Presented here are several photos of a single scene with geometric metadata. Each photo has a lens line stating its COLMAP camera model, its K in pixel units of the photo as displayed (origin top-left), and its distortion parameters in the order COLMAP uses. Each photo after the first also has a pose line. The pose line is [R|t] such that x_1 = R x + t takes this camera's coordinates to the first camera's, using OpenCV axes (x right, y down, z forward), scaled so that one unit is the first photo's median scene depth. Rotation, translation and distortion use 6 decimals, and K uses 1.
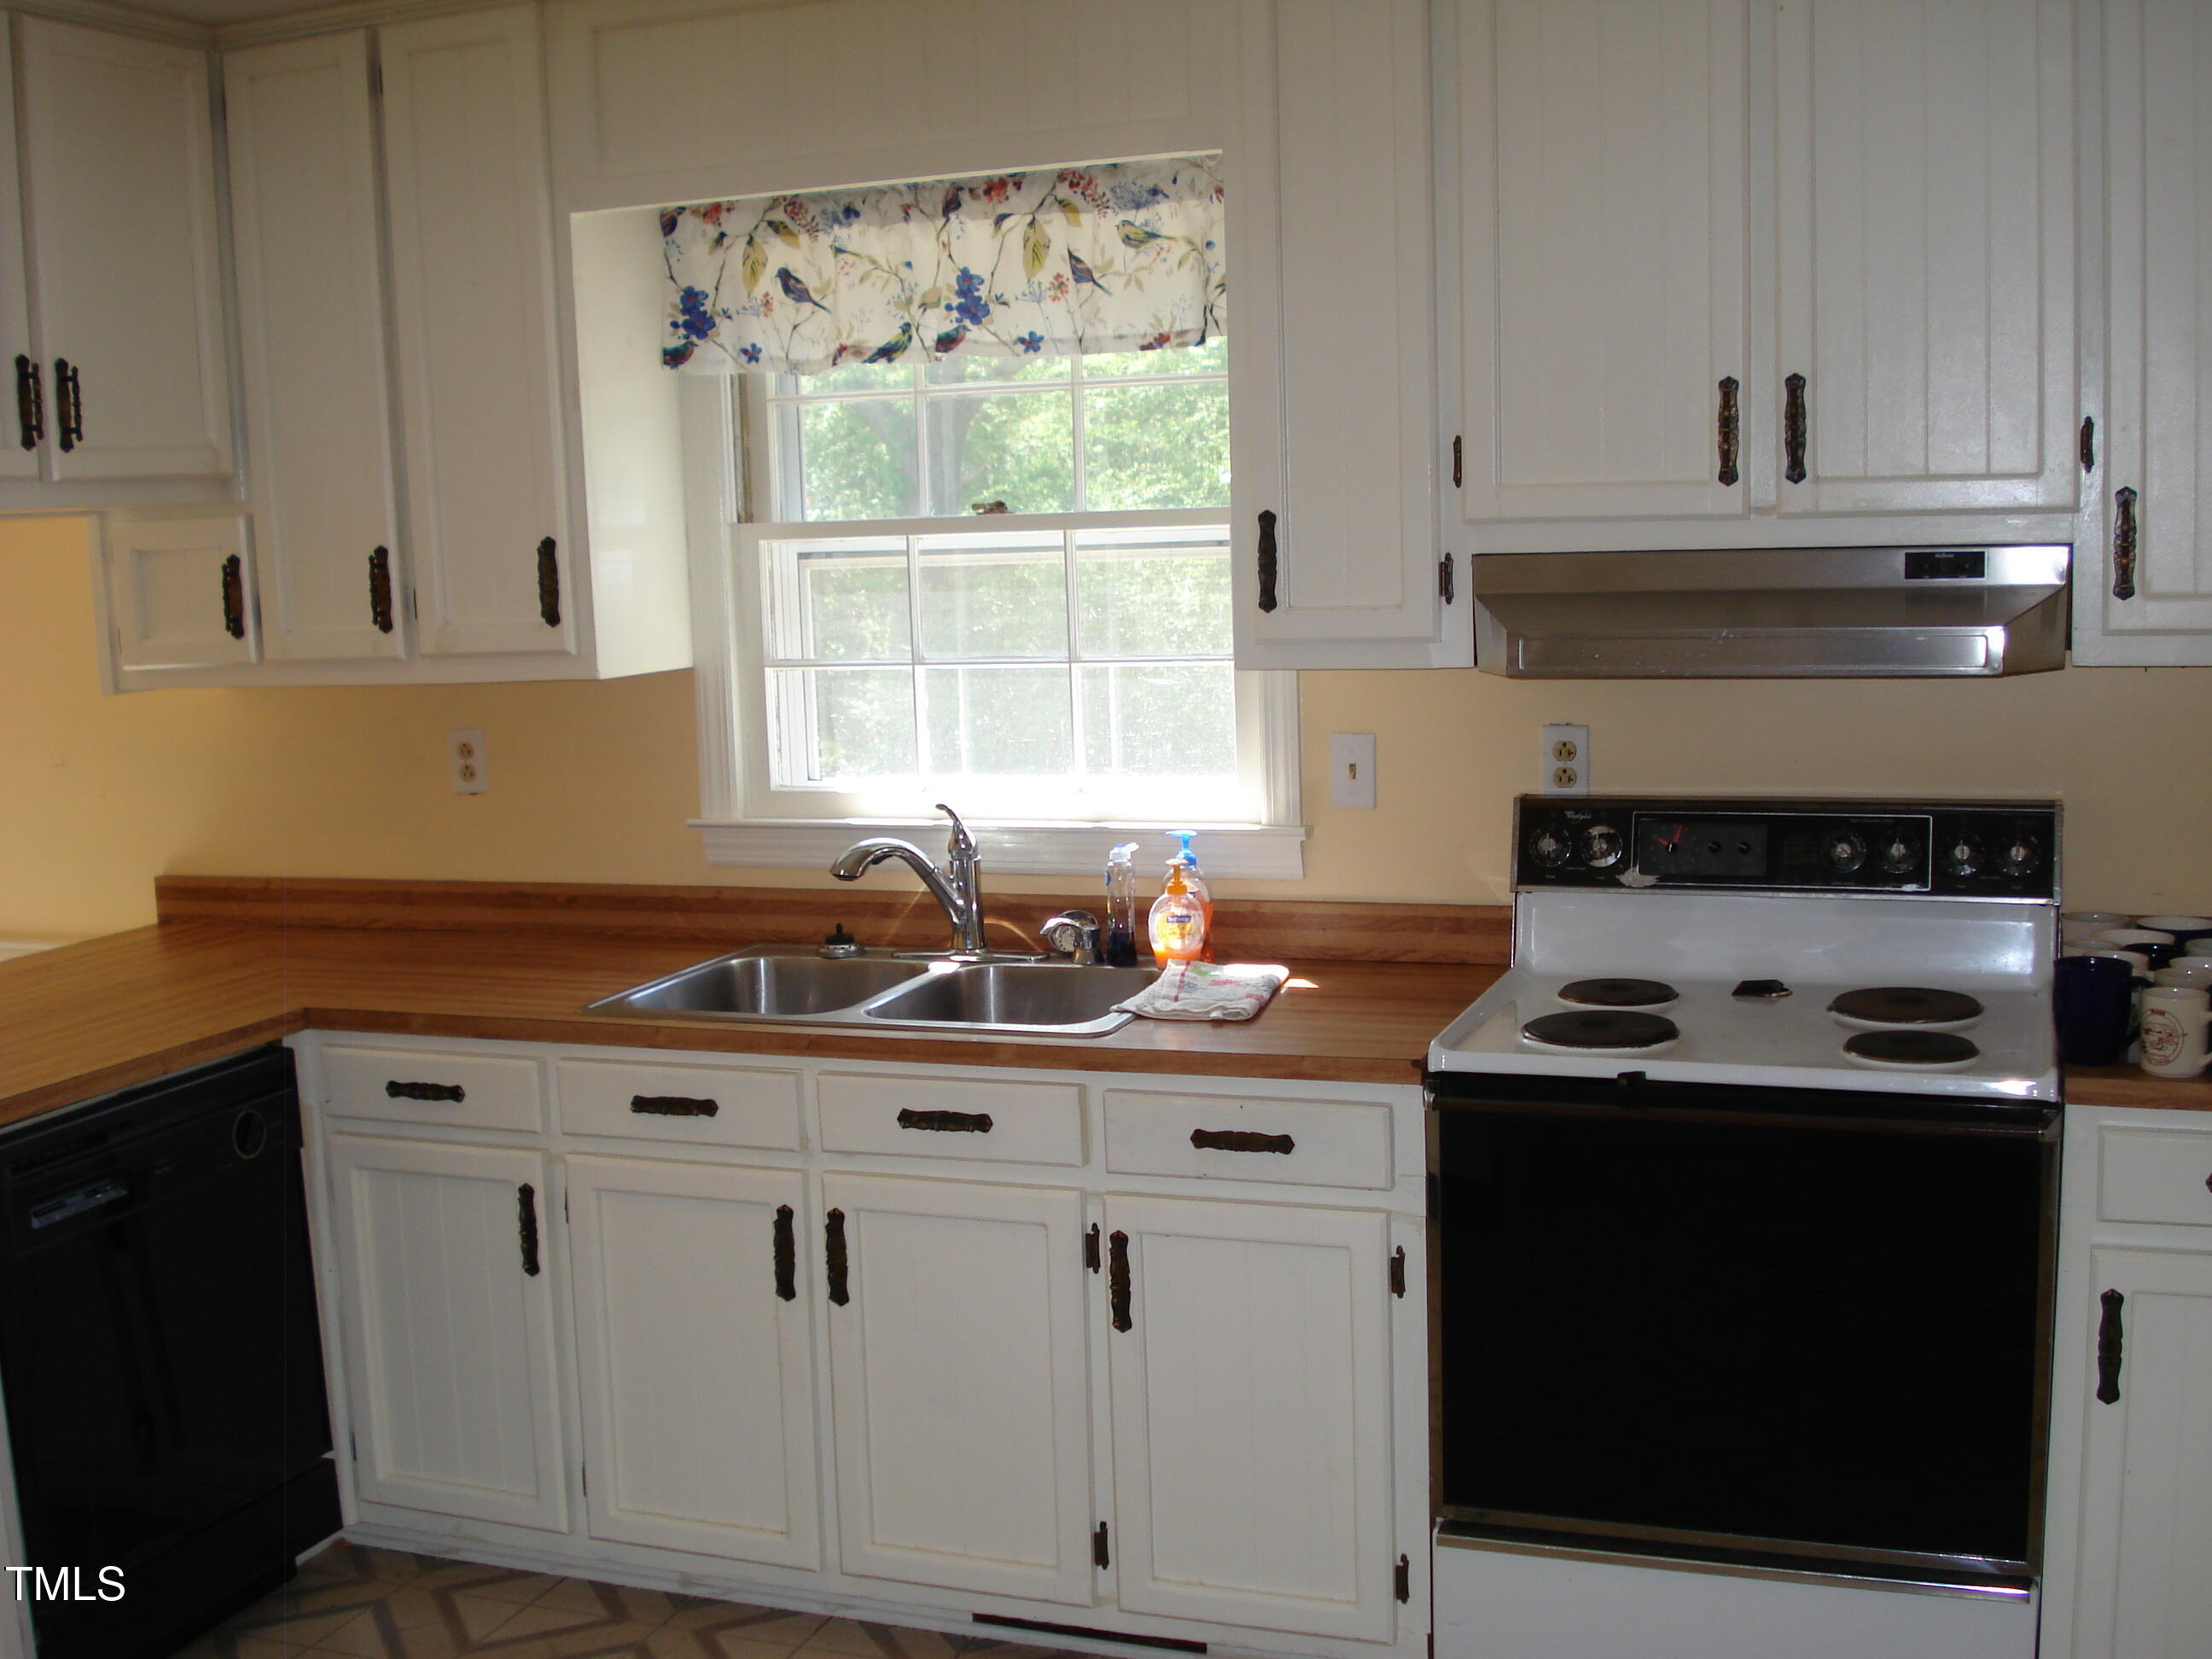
lens RADIAL K [[2502.3, 0, 1106.0], [0, 2502.3, 829.5], [0, 0, 1]] dist [-0.062502, -0.119940]
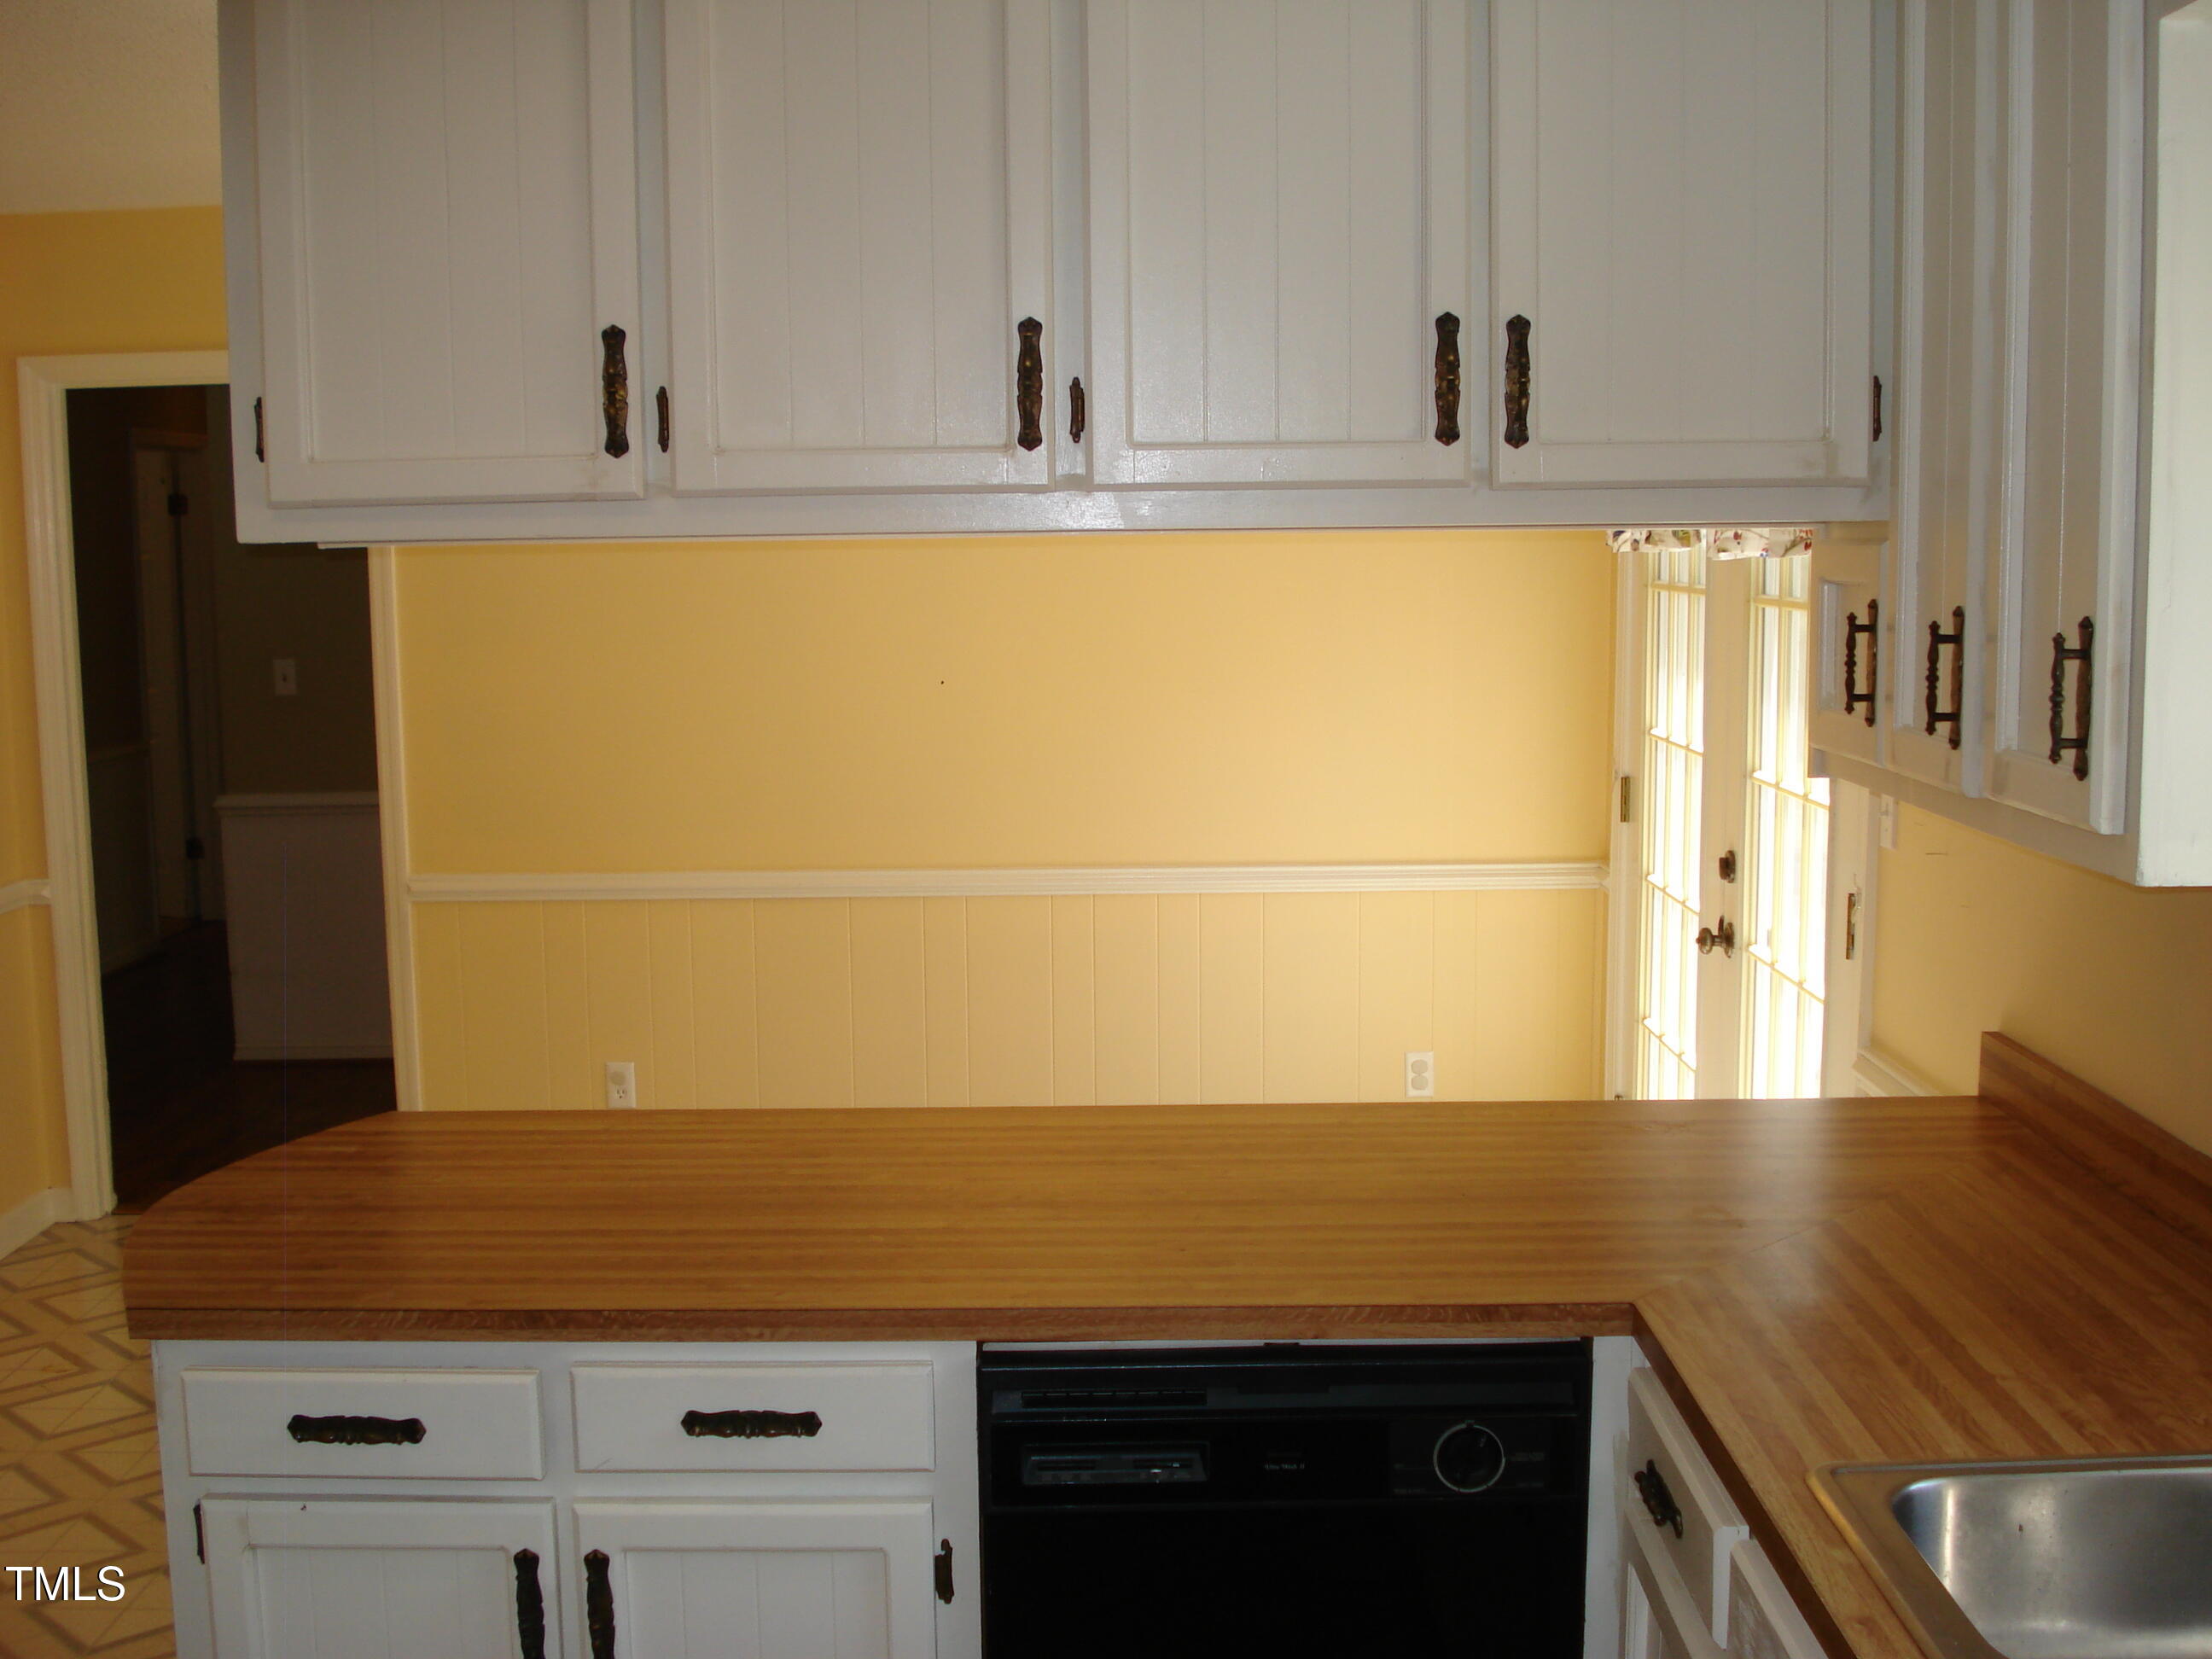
lens RADIAL K [[2502.3, 0, 1106.0], [0, 2502.3, 829.5], [0, 0, 1]] dist [-0.062502, -0.119940]
pose [[0.352354, 0.152722, -0.923322, 0.206327], [-0.123307, 0.985570, 0.115962, -0.105114], [0.927708, 0.072993, 0.366101, 0.583422]]
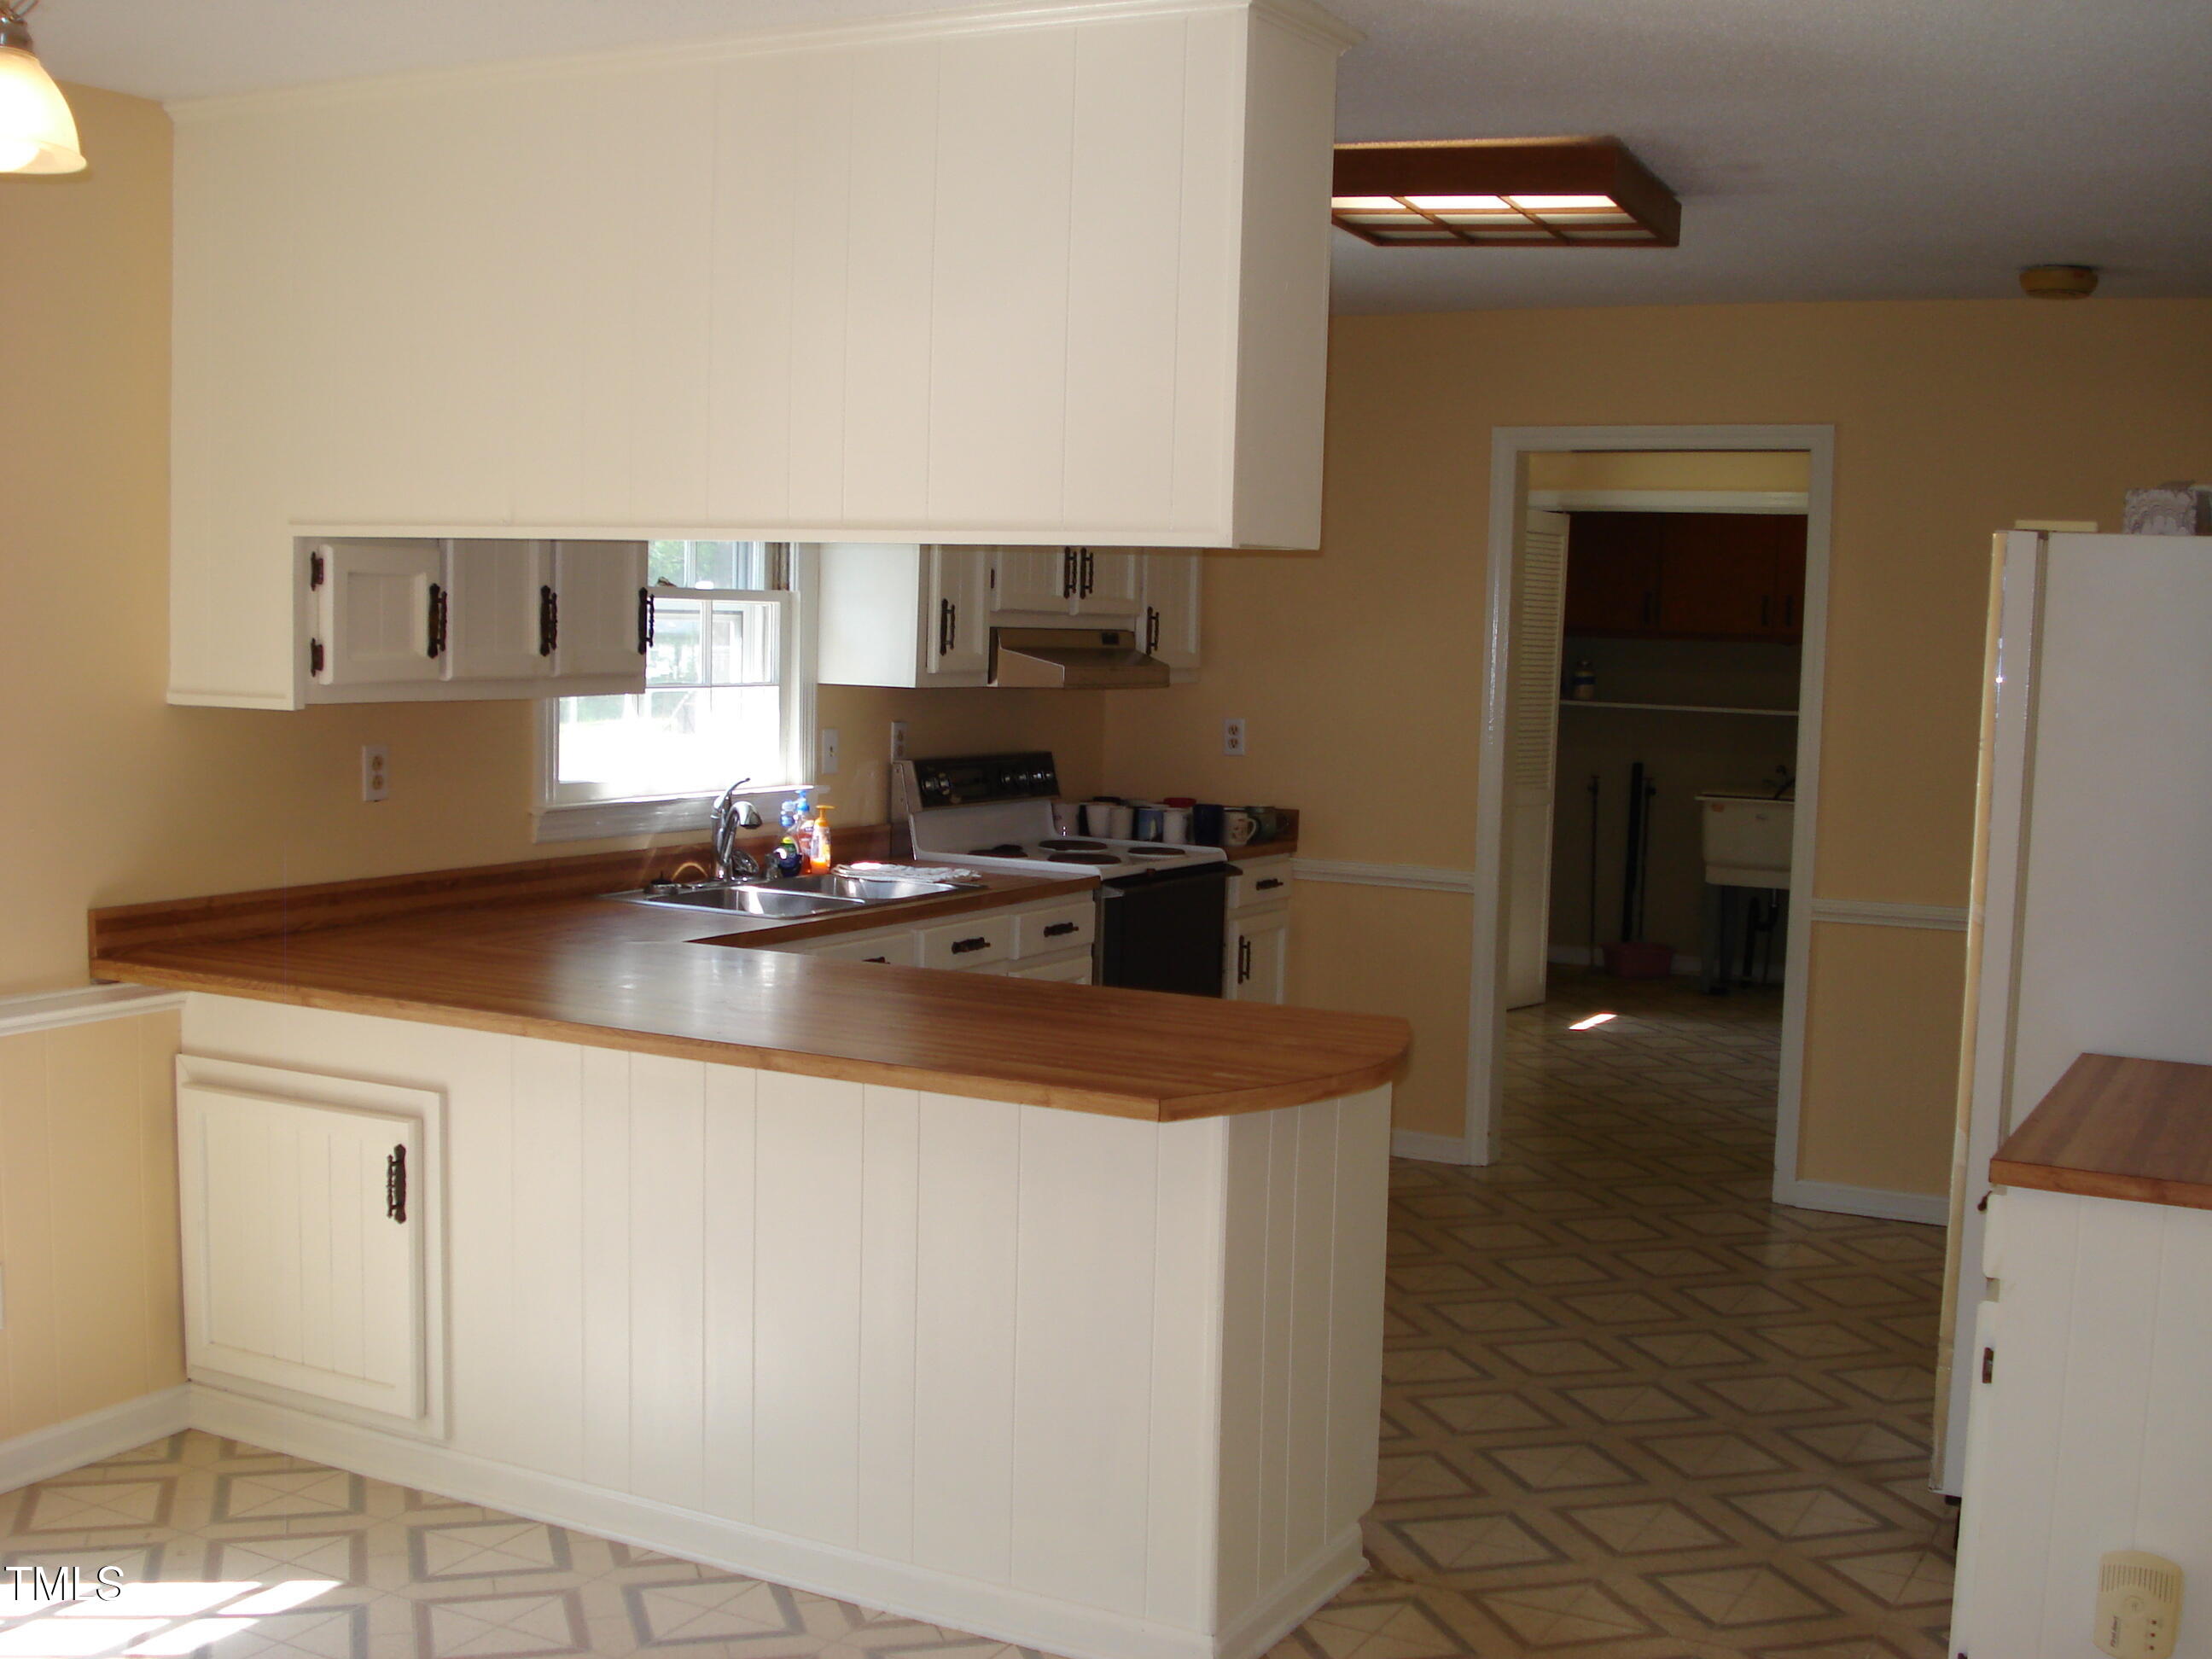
lens RADIAL K [[2502.3, 0, 1106.0], [0, 2502.3, 829.5], [0, 0, 1]] dist [-0.062502, -0.119940]
pose [[0.130699, -0.043135, 0.990483, -1.484121], [0.094935, 0.995007, 0.030805, -0.004948], [-0.986866, 0.090006, 0.134141, 0.568707]]
